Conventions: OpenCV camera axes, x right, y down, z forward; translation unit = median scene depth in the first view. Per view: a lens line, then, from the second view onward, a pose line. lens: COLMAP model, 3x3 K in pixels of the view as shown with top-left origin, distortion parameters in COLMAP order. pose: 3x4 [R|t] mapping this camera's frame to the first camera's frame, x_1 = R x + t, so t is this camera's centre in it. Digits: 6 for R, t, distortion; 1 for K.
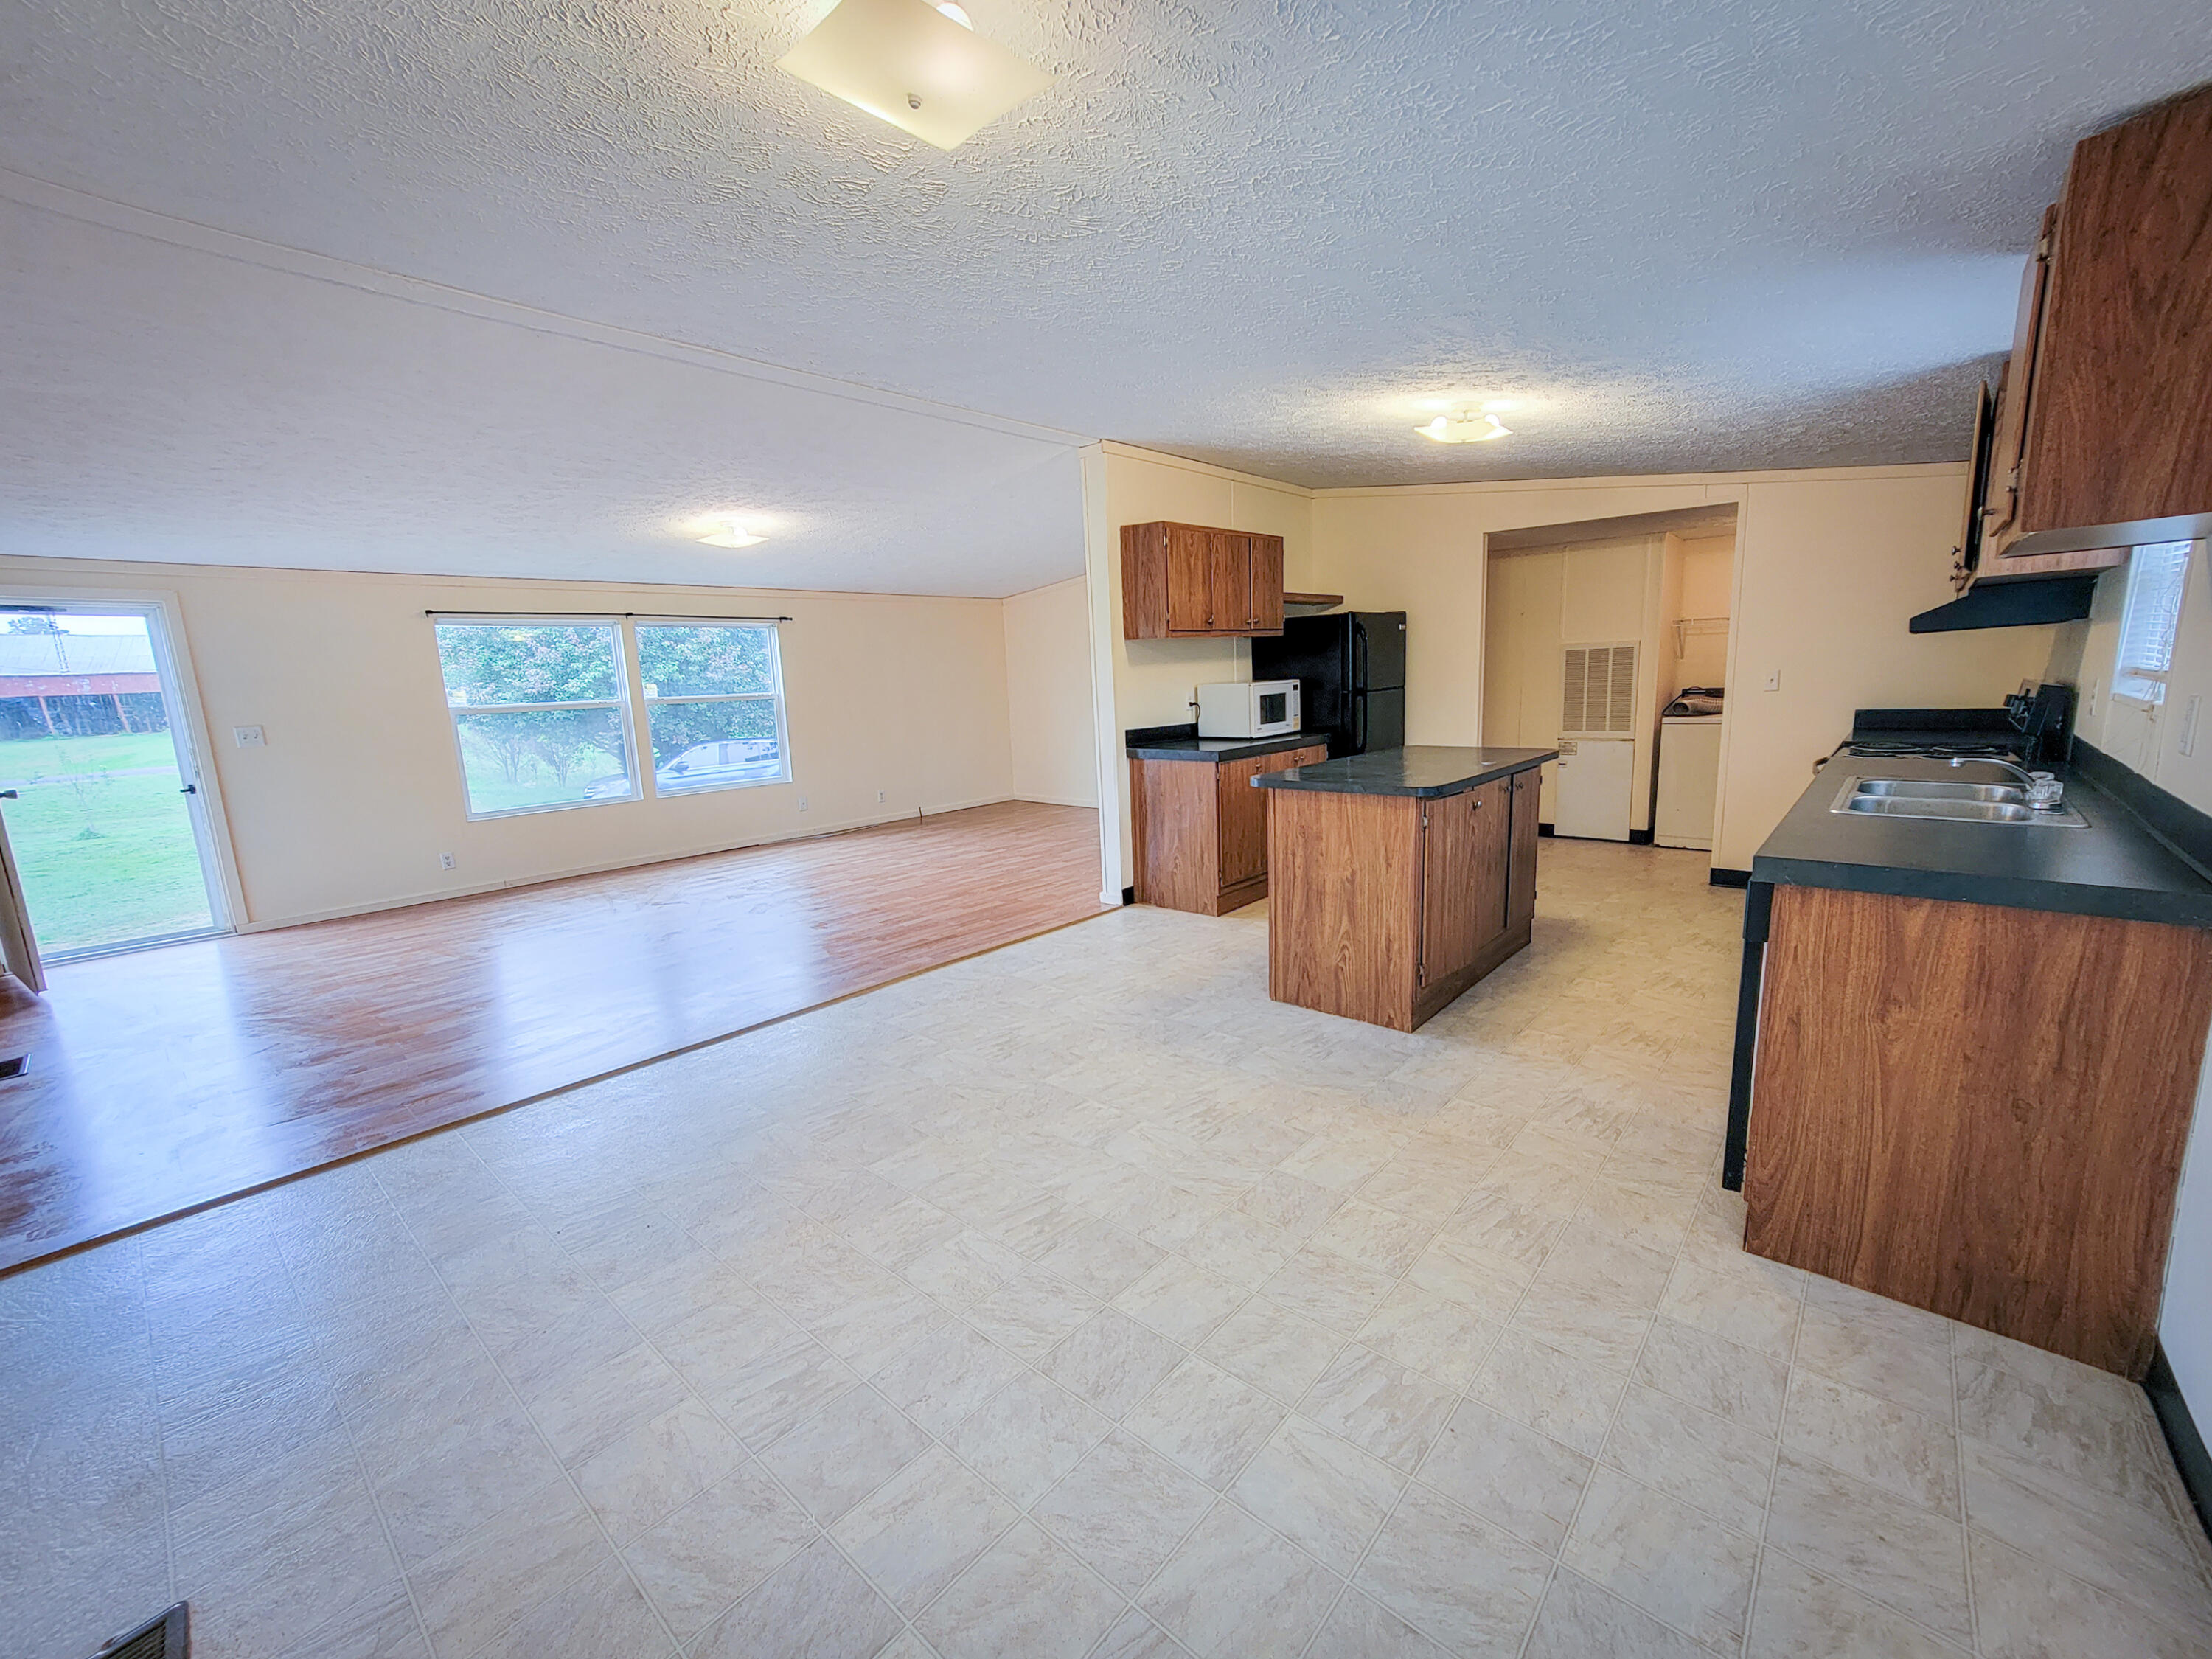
lens RADIAL K [[905.8, 0, 1126.4], [0, 905.8, 832.8], [0, 0, 1]] dist [-0.016119, 0.009378]
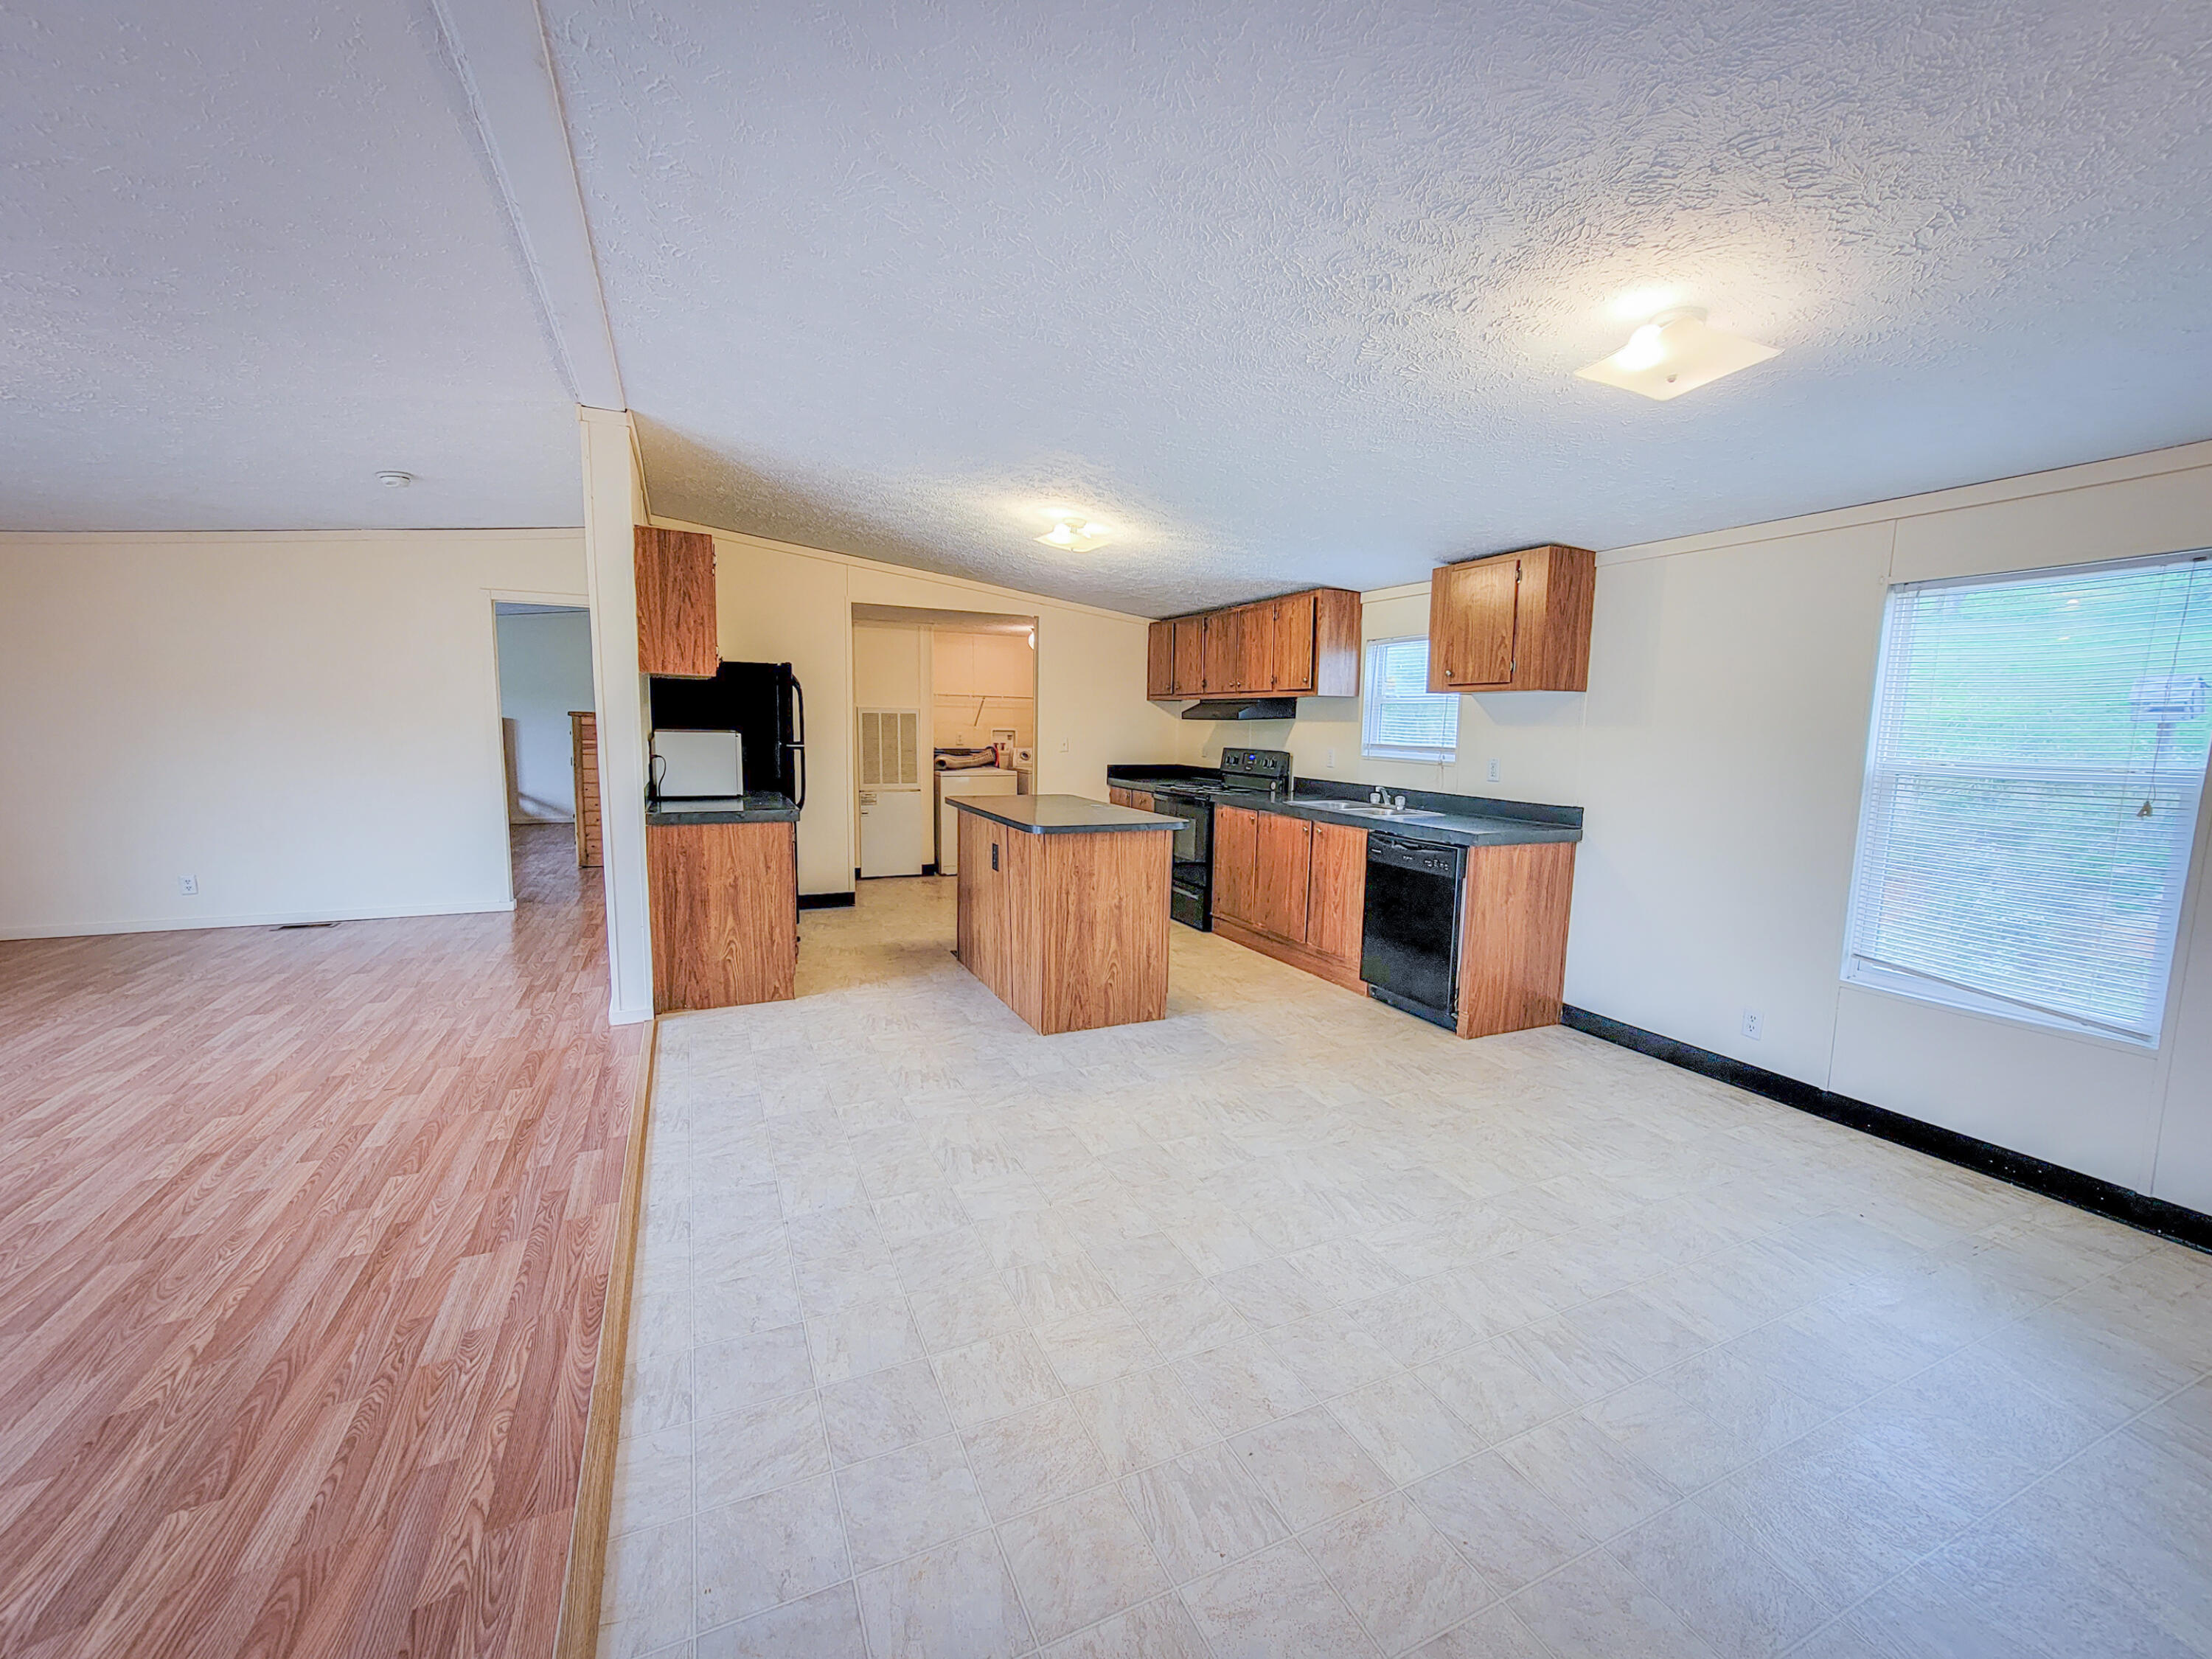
lens RADIAL K [[905.8, 0, 1120.2], [0, 905.8, 835.9], [0, 0, 1]] dist [-0.016119, 0.009378]
pose [[0.406927, -0.067980, 0.910928, -1.516266], [0.123924, 0.992116, 0.018680, -0.110979], [-0.905016, 0.105284, 0.412143, 0.930772]]
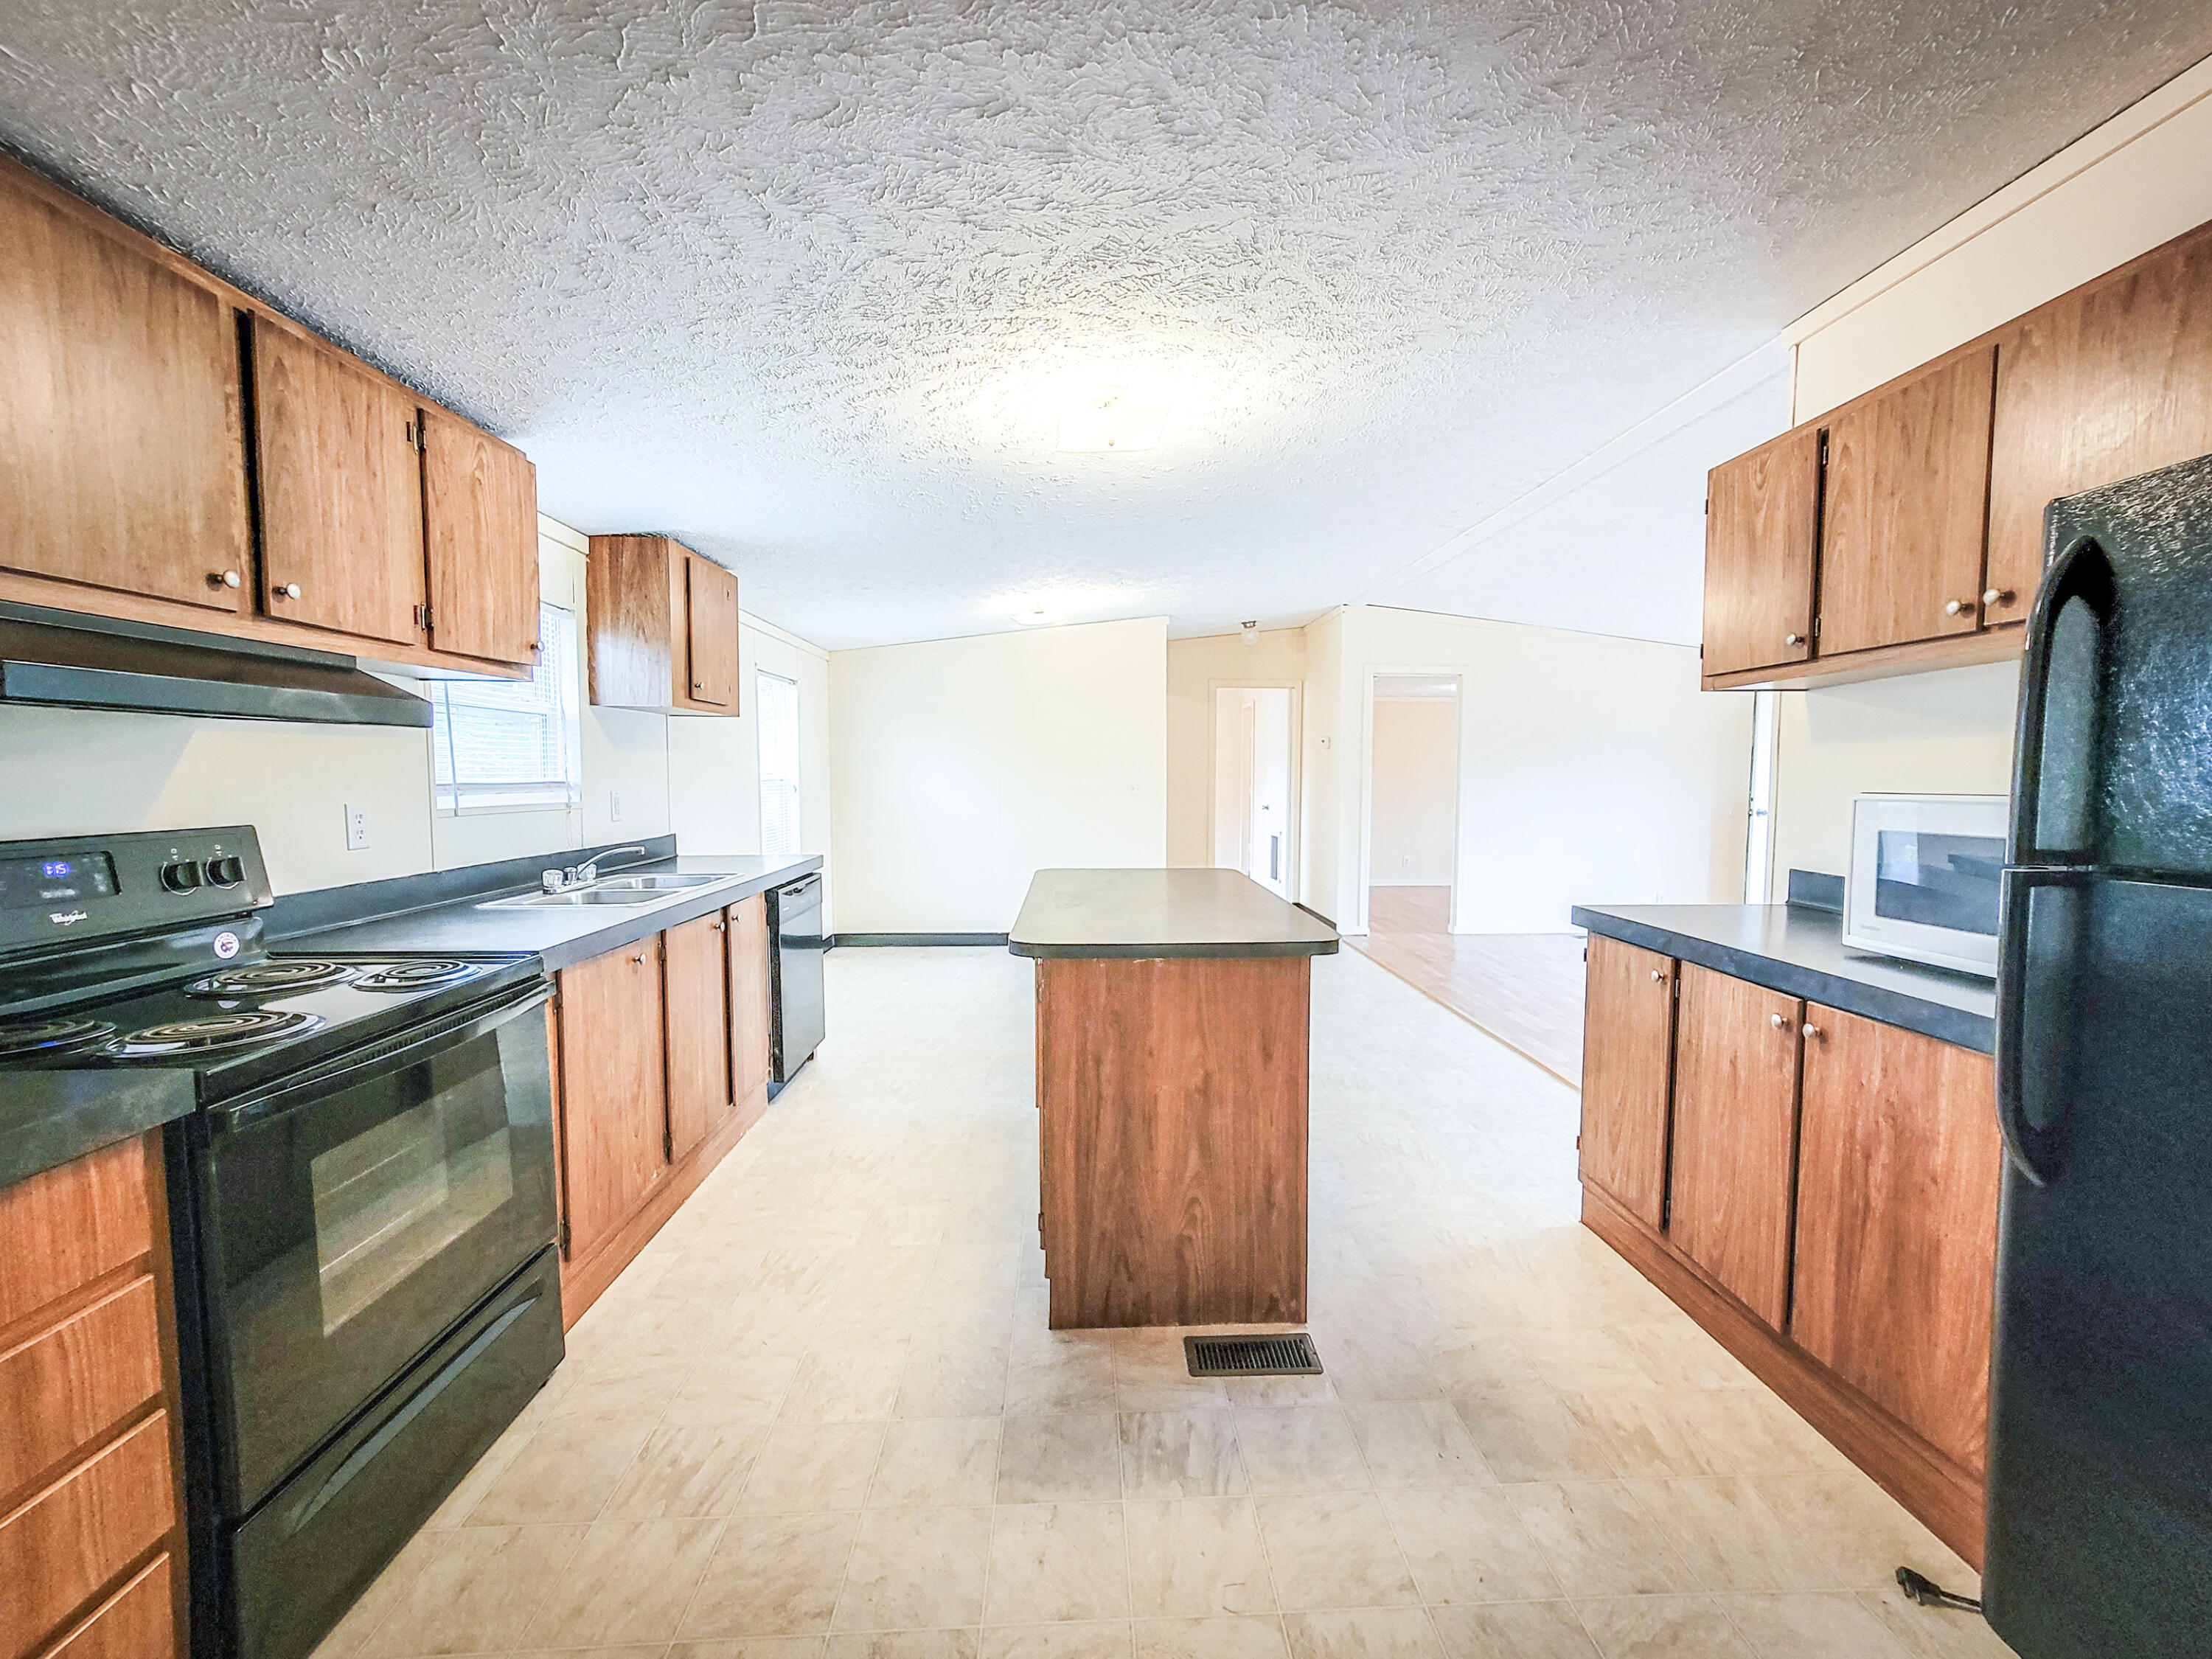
lens RADIAL K [[905.8, 0, 1124.7], [0, 905.8, 833.8], [0, 0, 1]] dist [-0.016119, 0.009378]
pose [[-0.720066, 0.085152, -0.688661, 1.739295], [-0.095298, 0.970903, 0.219694, -0.587902], [0.687330, 0.223822, -0.691000, 3.096813]]
